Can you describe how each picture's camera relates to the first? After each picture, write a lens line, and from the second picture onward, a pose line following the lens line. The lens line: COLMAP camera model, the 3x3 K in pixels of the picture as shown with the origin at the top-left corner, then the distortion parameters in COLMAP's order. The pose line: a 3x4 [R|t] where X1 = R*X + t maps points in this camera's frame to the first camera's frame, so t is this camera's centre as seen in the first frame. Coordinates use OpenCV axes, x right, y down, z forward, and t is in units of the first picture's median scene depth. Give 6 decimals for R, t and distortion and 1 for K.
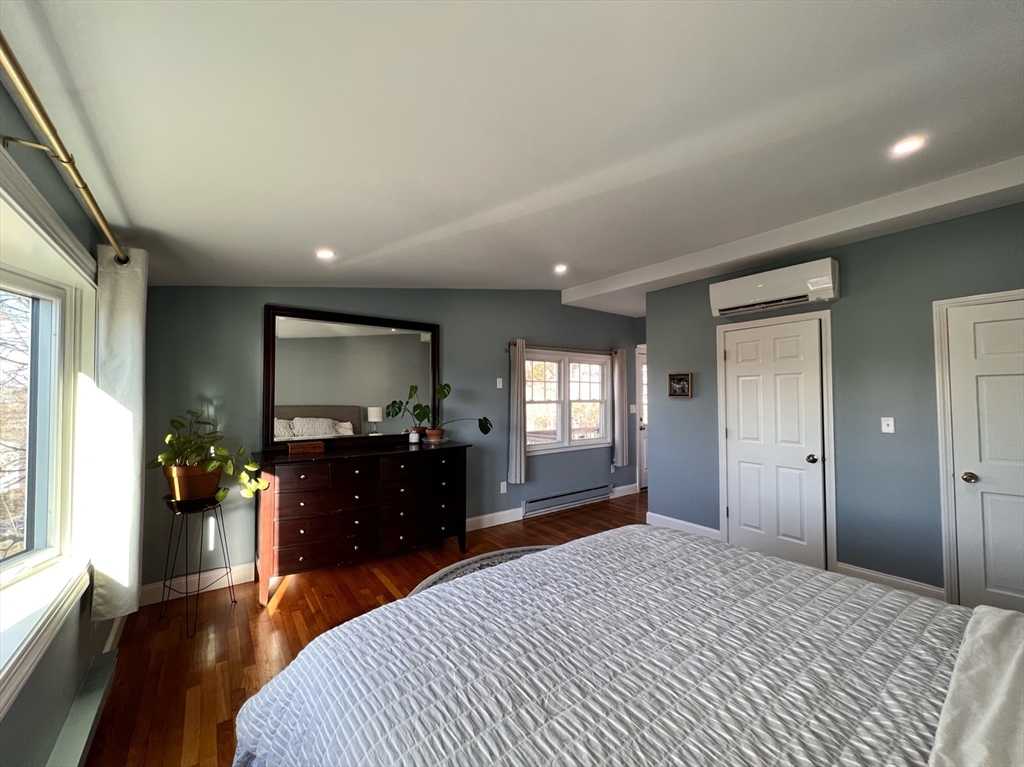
lens RADIAL K [[408.0, 0, 512.0], [0, 408.0, 386.9], [0, 0, 1]] dist [-0.002188, 0.000003]
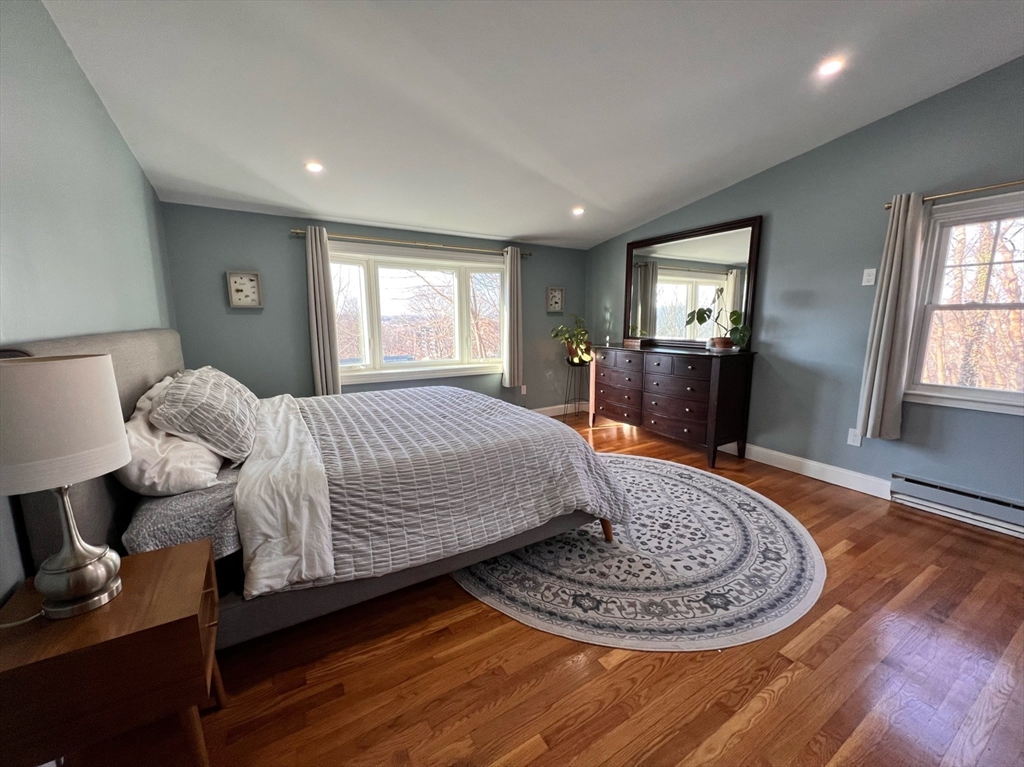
lens RADIAL K [[409.0, 0, 510.0], [0, 409.0, 383.8], [0, 0, 1]] dist [-0.001467, 0.000126]
pose [[-0.108033, 0.155665, -0.981885, 0.829757], [0.024709, 0.987780, 0.153881, 0.053514], [0.993840, -0.007637, -0.110559, 0.626148]]
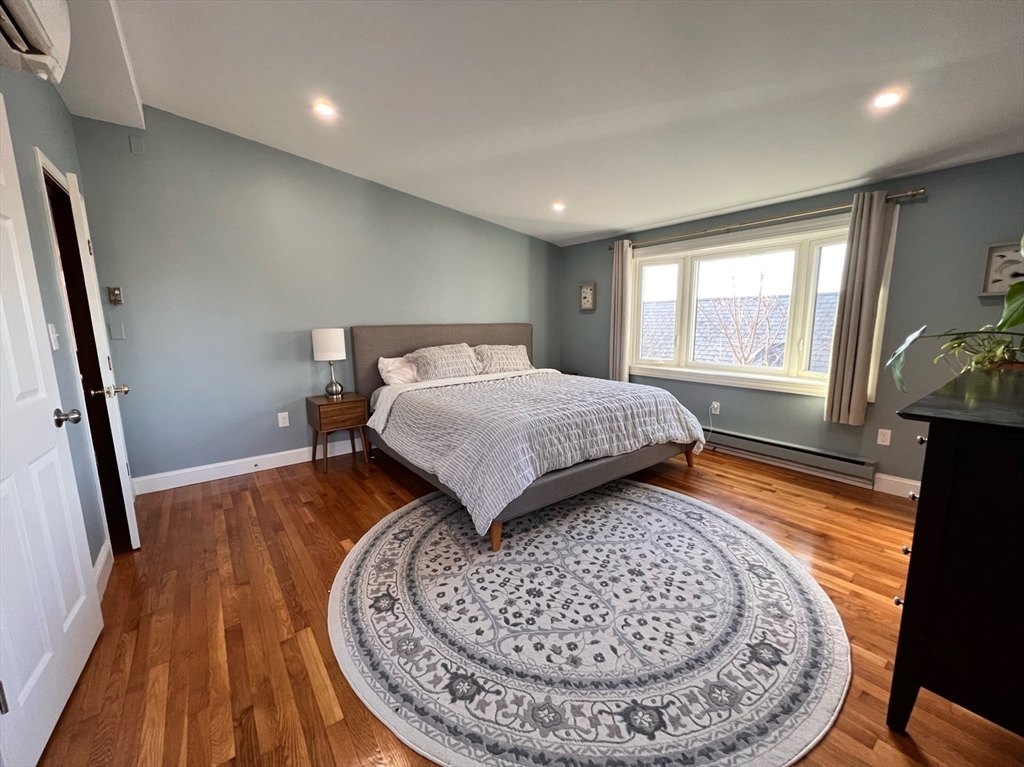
lens RADIAL K [[408.0, 0, 510.9], [0, 408.0, 385.7], [0, 0, 1]] dist [-0.002188, 0.000003]
pose [[-0.999959, 0.008792, 0.002157, 0.191909], [0.009000, 0.991202, 0.132052, 0.079145], [-0.000977, 0.132066, -0.991240, 1.274526]]
